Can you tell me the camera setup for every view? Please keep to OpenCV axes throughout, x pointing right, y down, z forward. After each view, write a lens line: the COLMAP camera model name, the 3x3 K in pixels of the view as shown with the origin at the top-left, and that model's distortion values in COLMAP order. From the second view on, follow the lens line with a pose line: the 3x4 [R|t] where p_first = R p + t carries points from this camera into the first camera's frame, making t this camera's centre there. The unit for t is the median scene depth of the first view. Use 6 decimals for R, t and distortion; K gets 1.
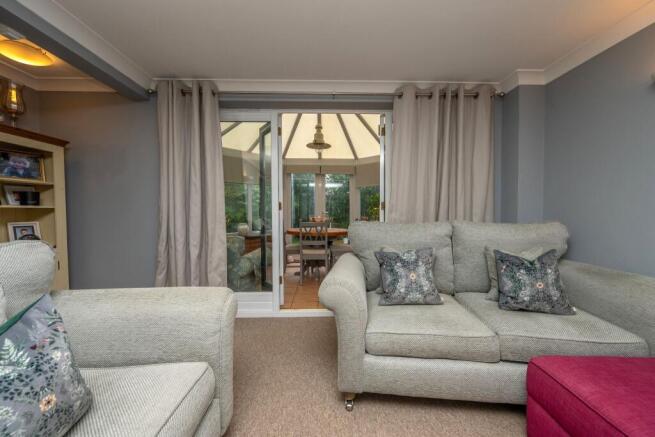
lens RADIAL K [[274.4, 0, 327.5], [0, 274.4, 218.5], [0, 0, 1]] dist [-0.002147, -0.000177]
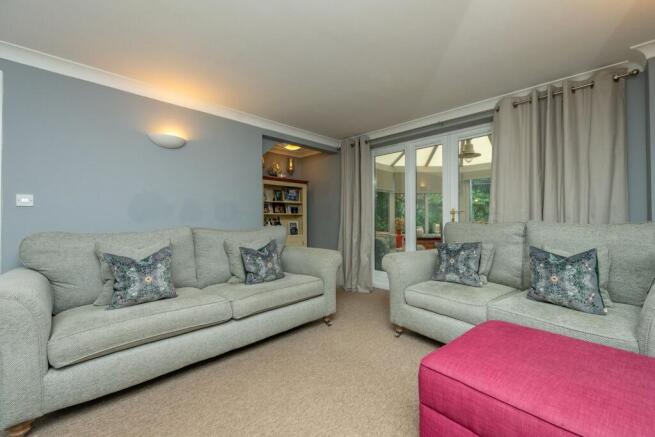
lens RADIAL K [[261.6, 0, 327.5], [0, 261.6, 218.5], [0, 0, 1]] dist [-0.000019, 0.000119]
pose [[0.691687, -0.001801, -0.722196, 0.557230], [-0.016179, 0.999707, -0.017988, 0.024304], [0.722017, 0.024127, 0.691455, -0.224633]]
